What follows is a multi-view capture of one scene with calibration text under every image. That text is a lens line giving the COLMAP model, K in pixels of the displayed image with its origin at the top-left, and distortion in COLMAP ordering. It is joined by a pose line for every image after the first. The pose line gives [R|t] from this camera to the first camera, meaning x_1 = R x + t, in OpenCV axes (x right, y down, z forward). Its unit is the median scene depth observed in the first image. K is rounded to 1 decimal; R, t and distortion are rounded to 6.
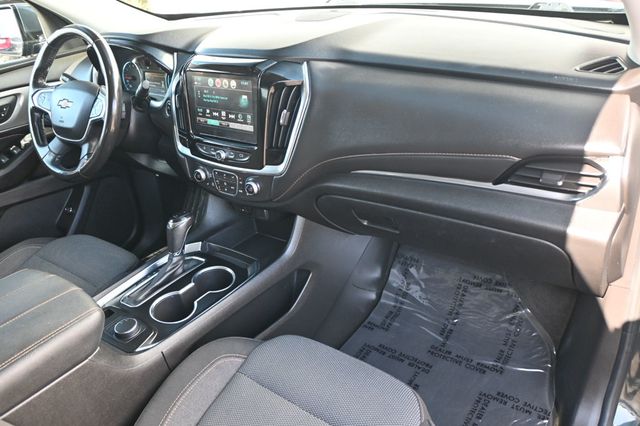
lens RADIAL K [[502.9, 0, 316.2], [0, 502.9, 210.8], [0, 0, 1]] dist [0.008027, 0.006369]
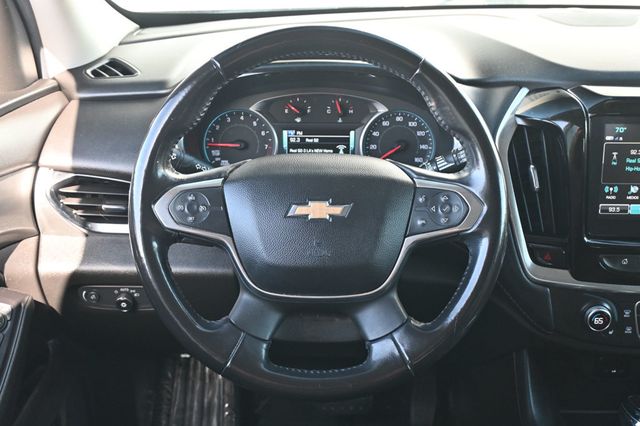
lens RADIAL K [[795.9, 0, 321.9], [0, 795.9, 211.1], [0, 0, 1]] dist [0.019890, 0.000000]
pose [[0.801061, -0.119749, 0.586482, -0.965341], [0.205117, 0.975379, -0.081010, -0.178277], [-0.562341, 0.185192, 0.805901, 0.533435]]
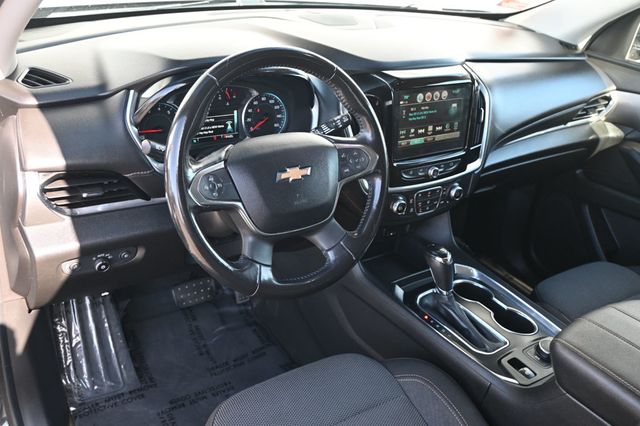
lens RADIAL K [[564.6, 0, 318.2], [0, 564.6, 208.5], [0, 0, 1]] dist [-0.007722, -0.013093]
pose [[0.334390, -0.318985, 0.886810, -1.220884], [0.329016, 0.921285, 0.207323, -0.338272], [-0.883138, 0.222448, 0.413019, 0.775613]]
